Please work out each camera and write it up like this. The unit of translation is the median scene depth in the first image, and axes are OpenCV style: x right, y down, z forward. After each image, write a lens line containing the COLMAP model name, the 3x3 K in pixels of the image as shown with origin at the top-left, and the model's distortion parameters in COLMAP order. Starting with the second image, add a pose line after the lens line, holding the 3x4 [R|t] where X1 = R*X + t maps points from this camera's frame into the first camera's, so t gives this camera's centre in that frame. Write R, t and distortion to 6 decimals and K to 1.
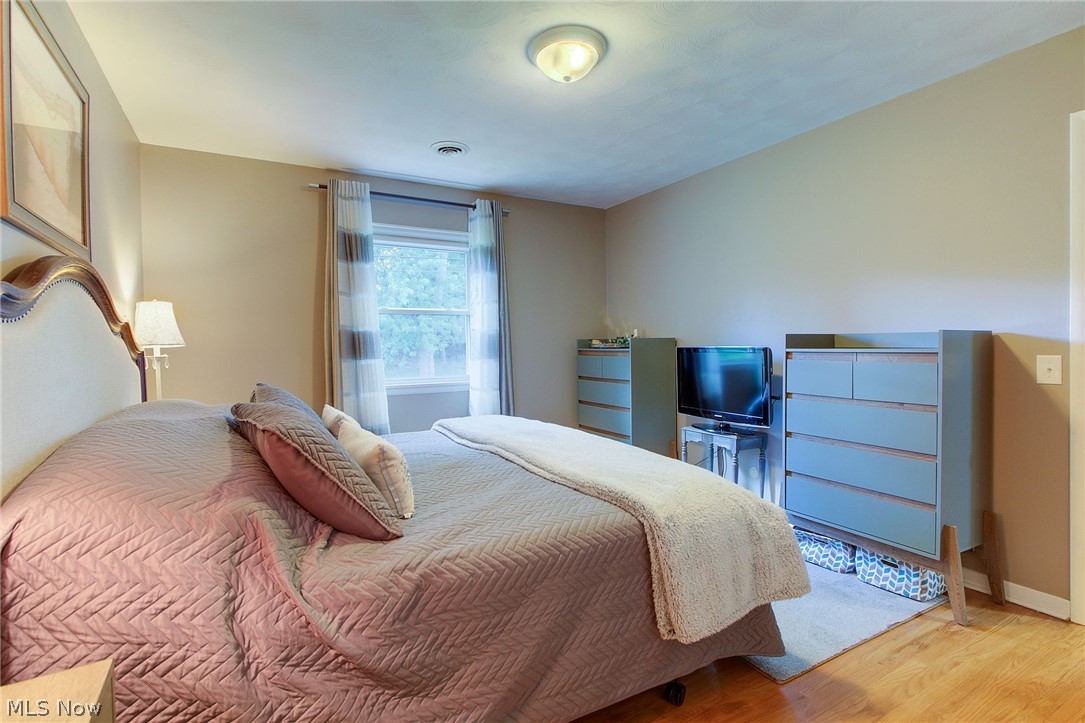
lens RADIAL K [[506.3, 0, 535.3], [0, 506.3, 361.6], [0, 0, 1]] dist [-0.003914, -0.000558]
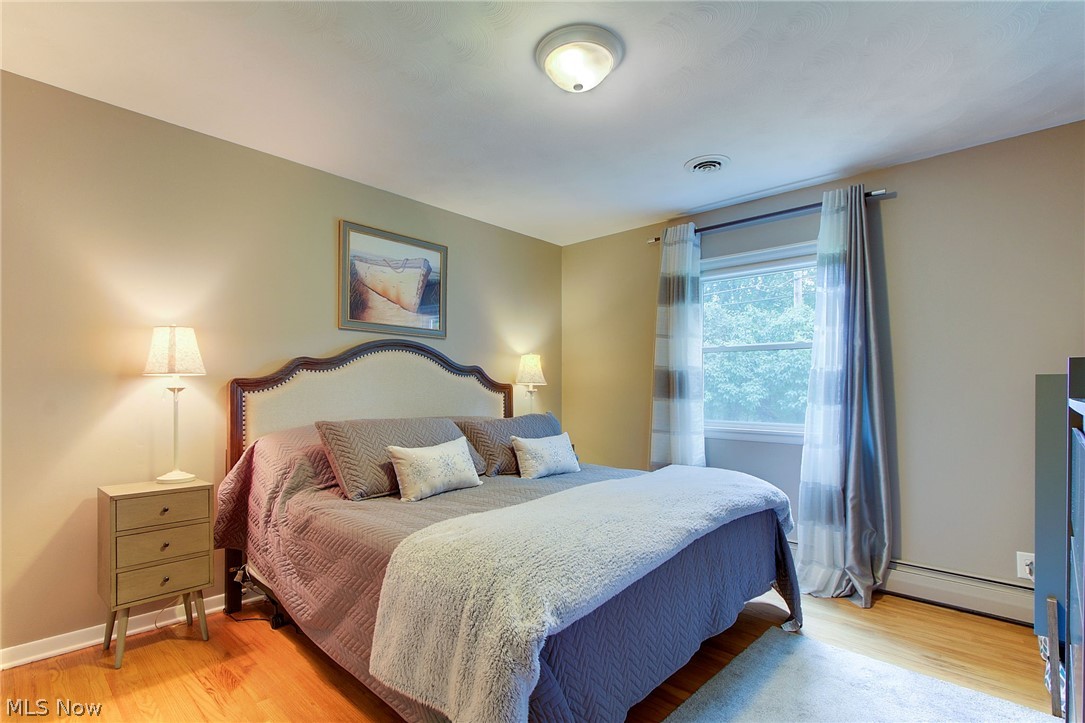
lens RADIAL K [[543.0, 0, 539.0], [0, 543.0, 391.2], [0, 0, 1]] dist [-0.000715, -0.000115]
pose [[0.275581, 0.021074, -0.961047, 0.622982], [-0.040059, 0.999143, 0.010422, -0.019453], [0.960443, 0.035627, 0.276189, 0.427877]]
